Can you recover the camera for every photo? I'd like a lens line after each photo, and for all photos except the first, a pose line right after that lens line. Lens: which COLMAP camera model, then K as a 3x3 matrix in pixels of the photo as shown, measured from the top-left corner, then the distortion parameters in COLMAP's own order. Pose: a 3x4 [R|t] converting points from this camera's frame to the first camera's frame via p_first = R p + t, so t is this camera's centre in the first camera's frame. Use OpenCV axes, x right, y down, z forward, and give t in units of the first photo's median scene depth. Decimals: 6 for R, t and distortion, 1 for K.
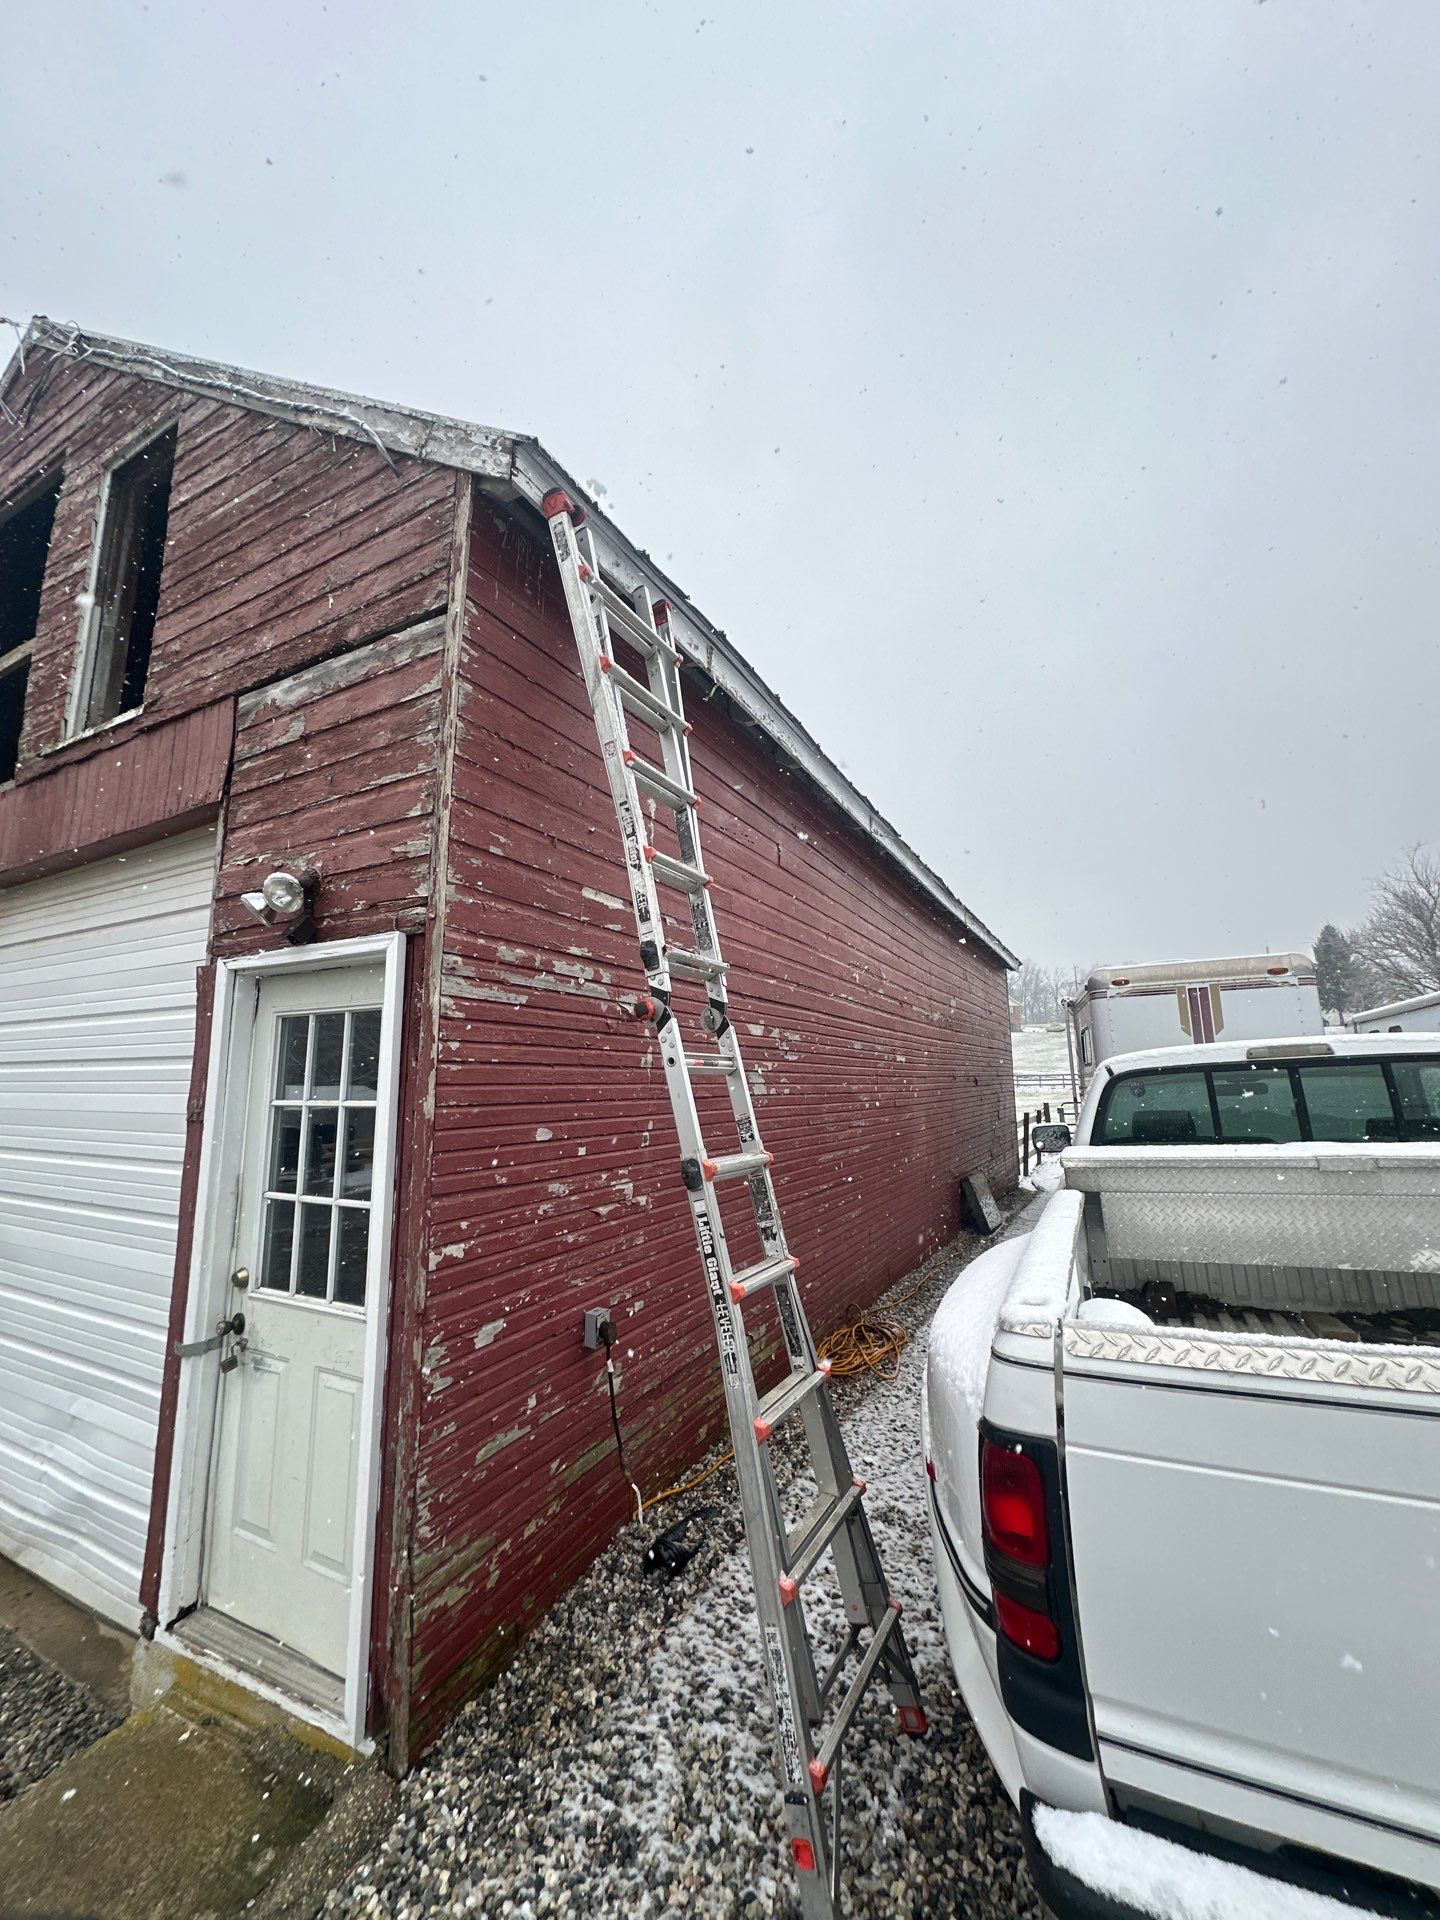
lens RADIAL K [[759.9, 0, 720.0], [0, 759.9, 960.0], [0, 0, 1]] dist [-0.000964, 0.000131]
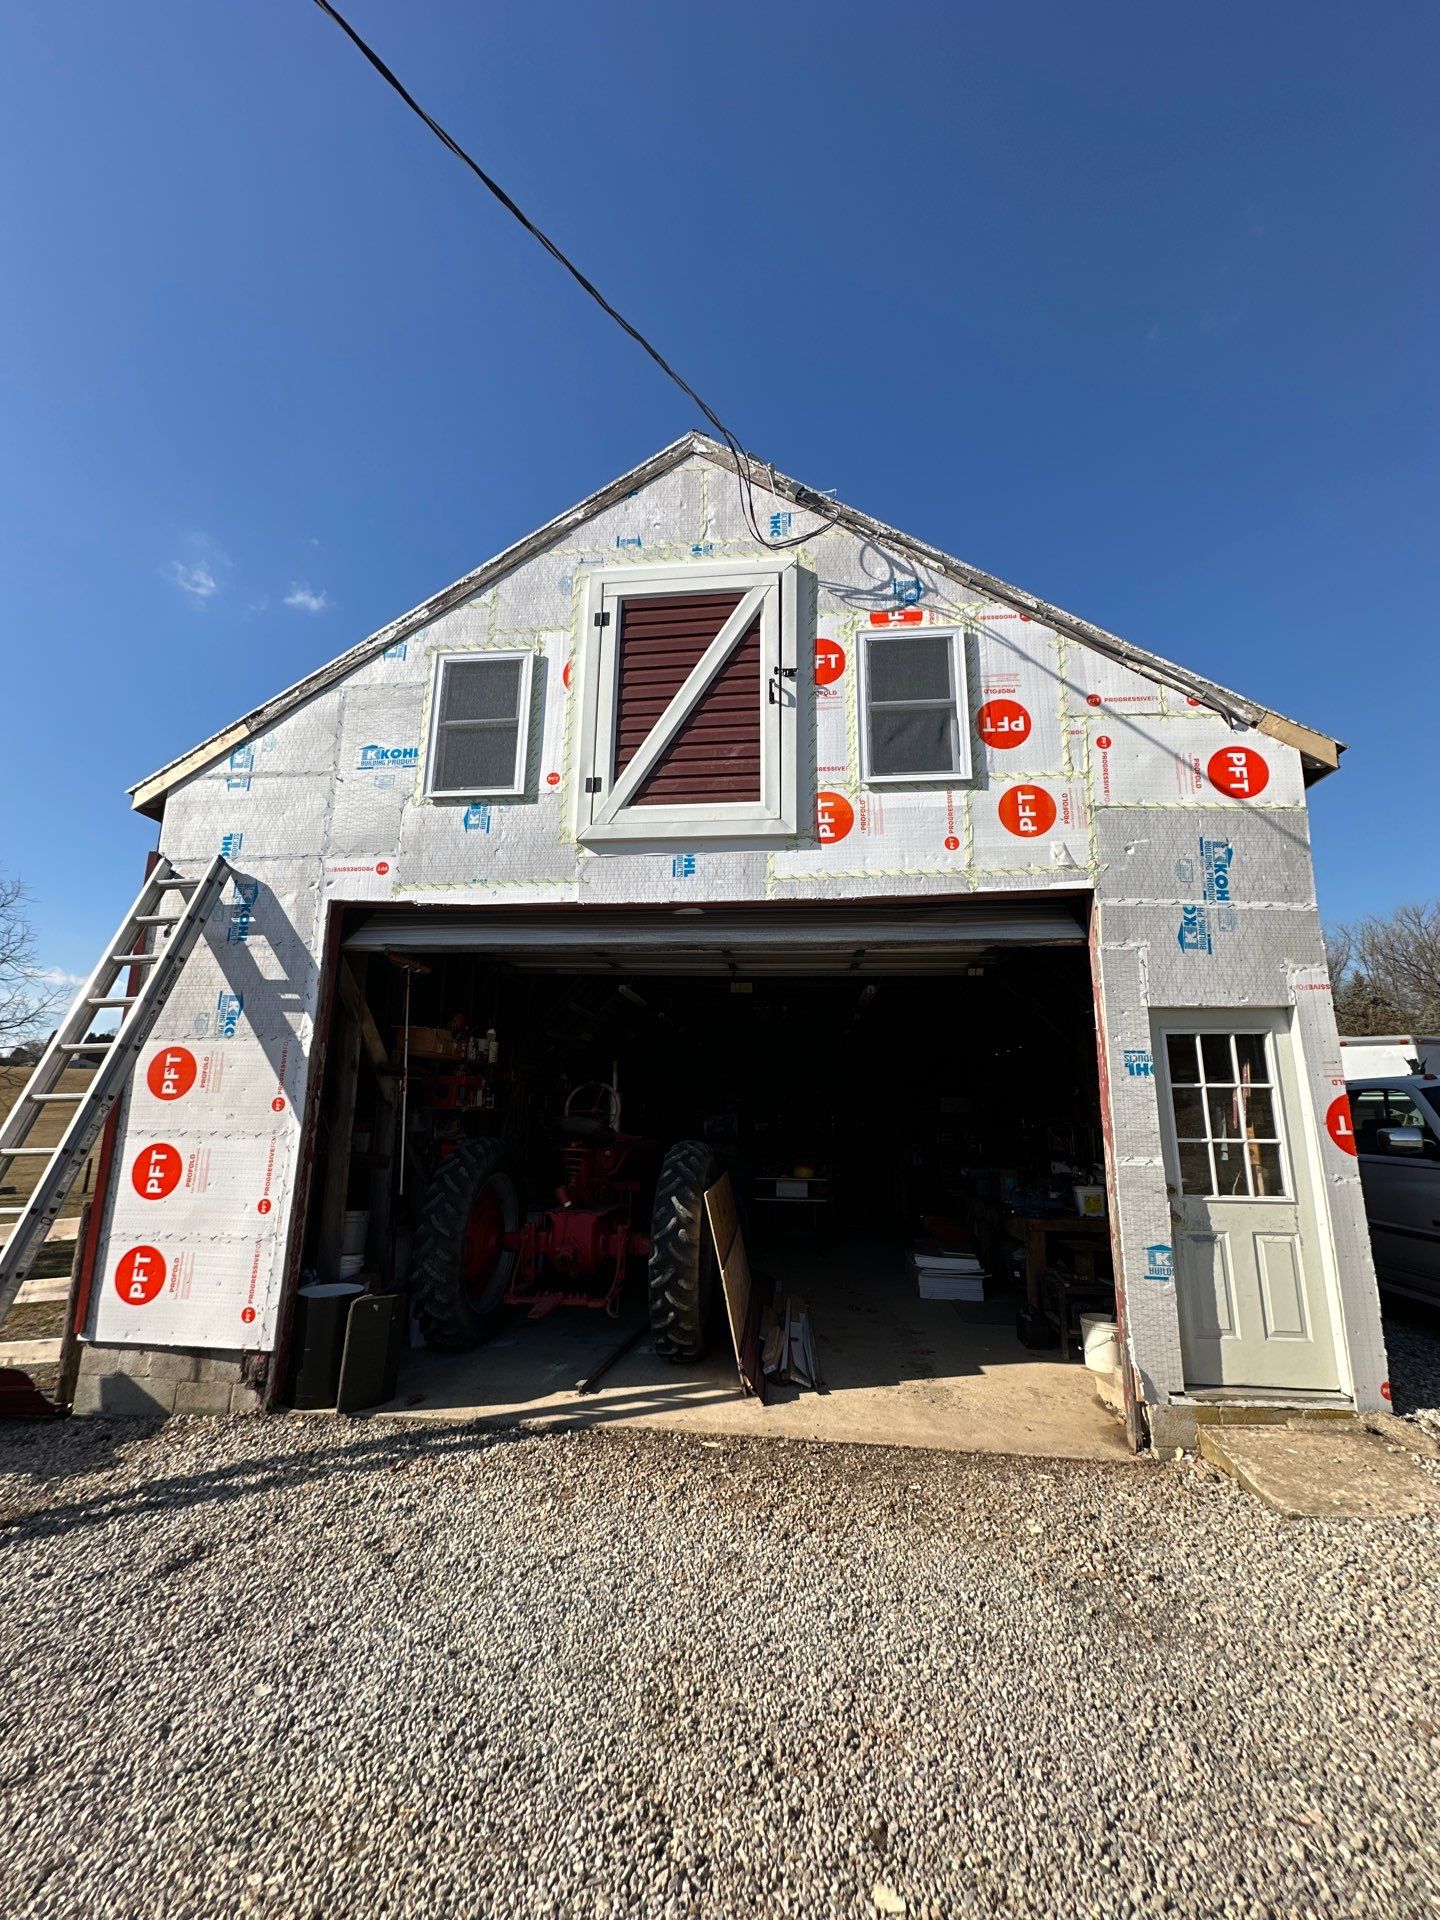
lens RADIAL K [[759.9, 0, 720.0], [0, 759.9, 960.0], [0, 0, 1]] dist [-0.000964, 0.000131]
pose [[0.925268, 0.095868, 0.366999, -2.182411], [-0.079307, 0.995044, -0.059981, 0.095420], [-0.370931, 0.026393, 0.928286, -0.188536]]
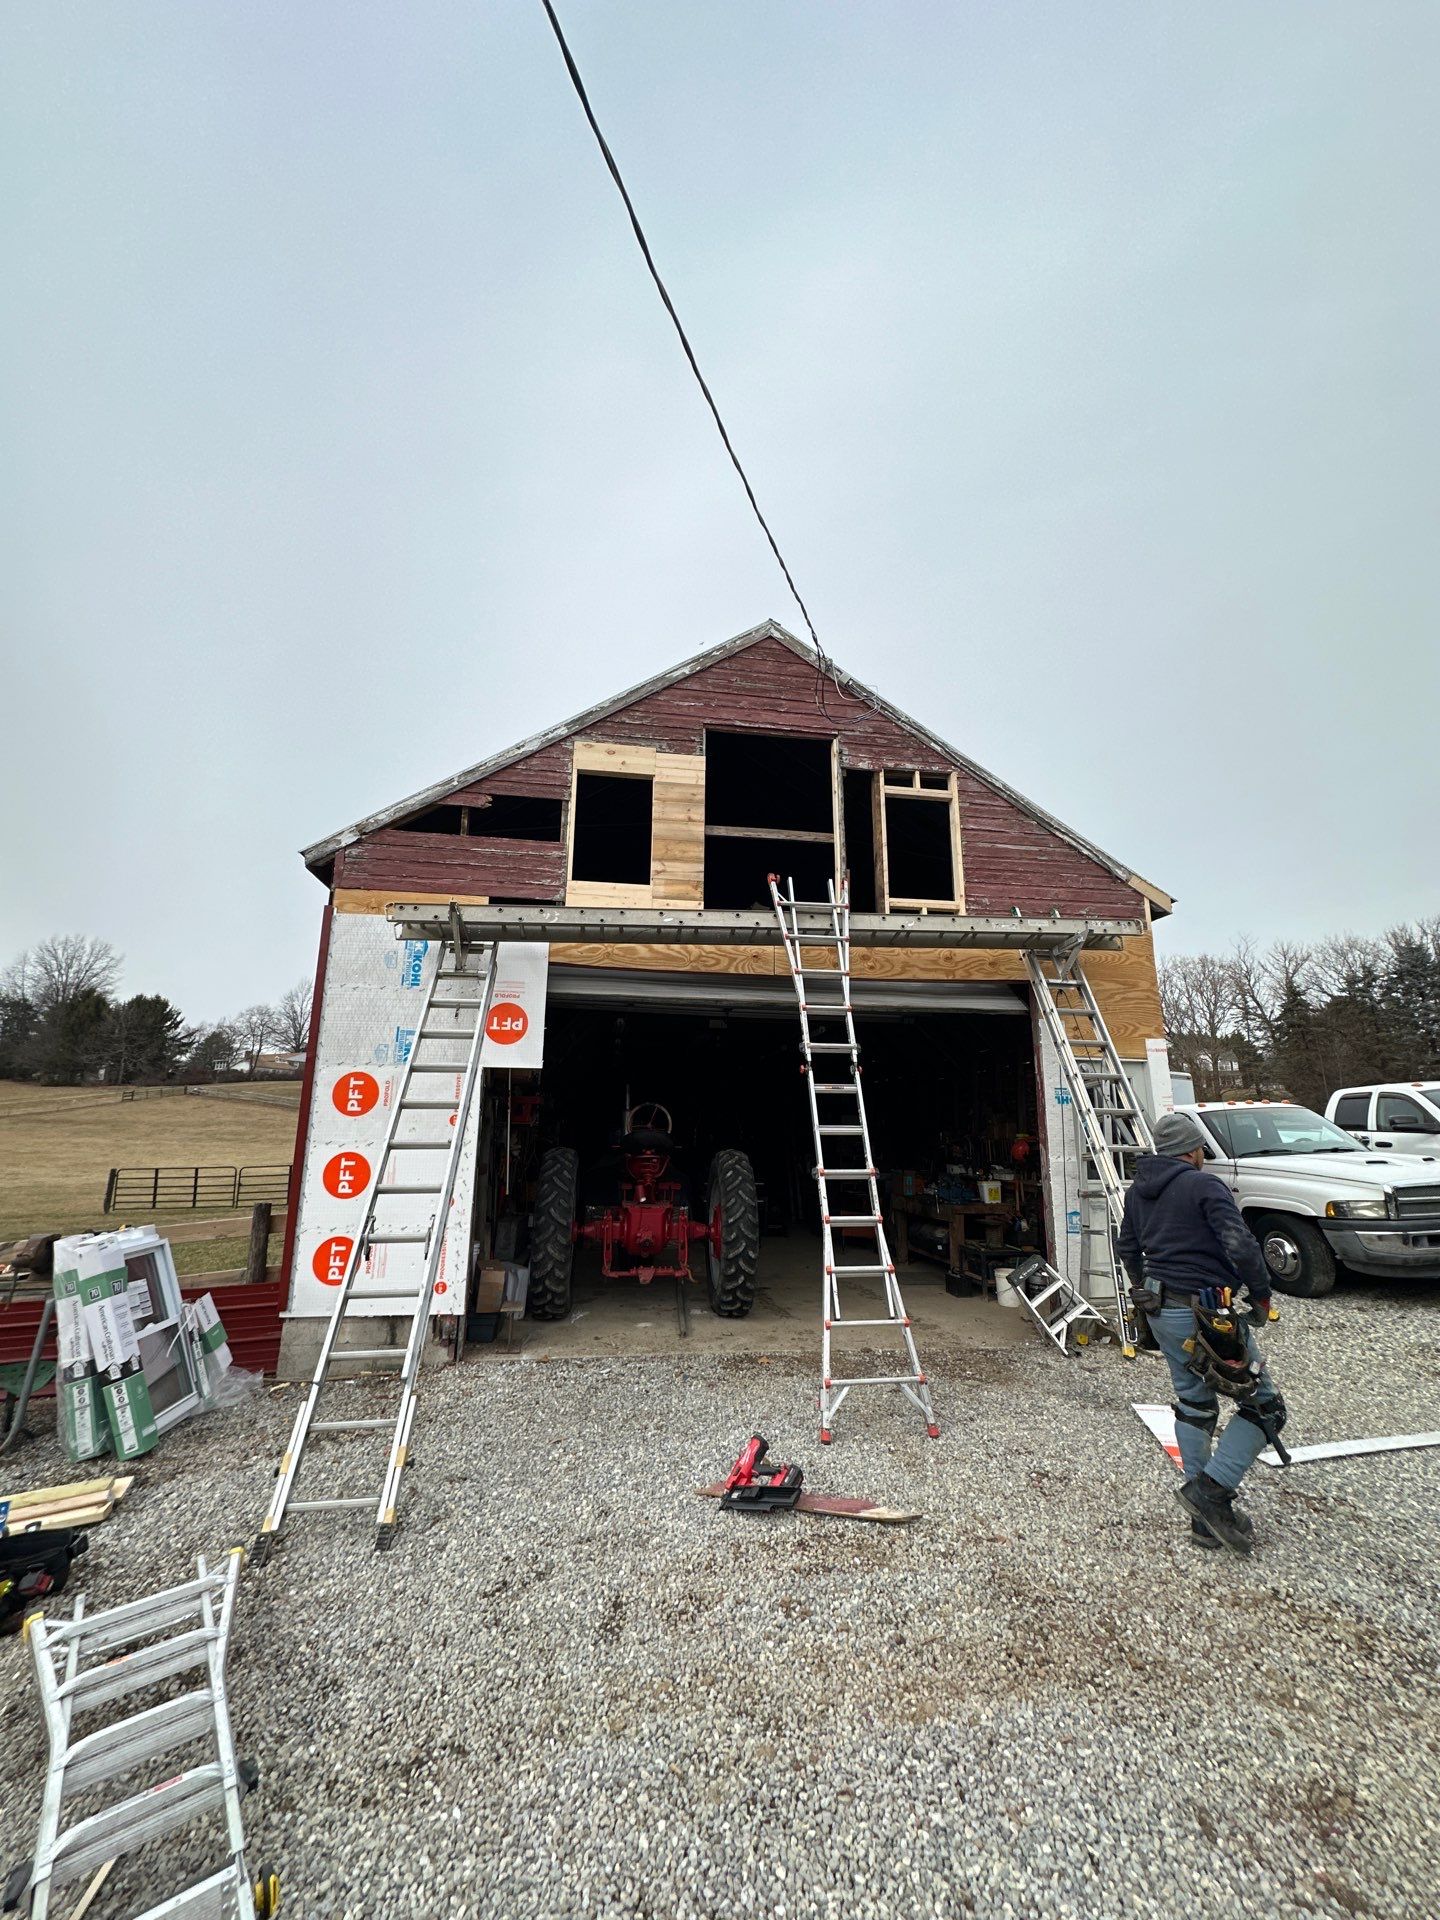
lens RADIAL K [[759.9, 0, 720.0], [0, 759.9, 960.0], [0, 0, 1]] dist [-0.000964, 0.000131]
pose [[0.806180, 0.150386, 0.572239, -3.220598], [-0.111711, 0.988452, -0.102388, 0.084274], [-0.581029, 0.018618, 0.813670, -0.425616]]
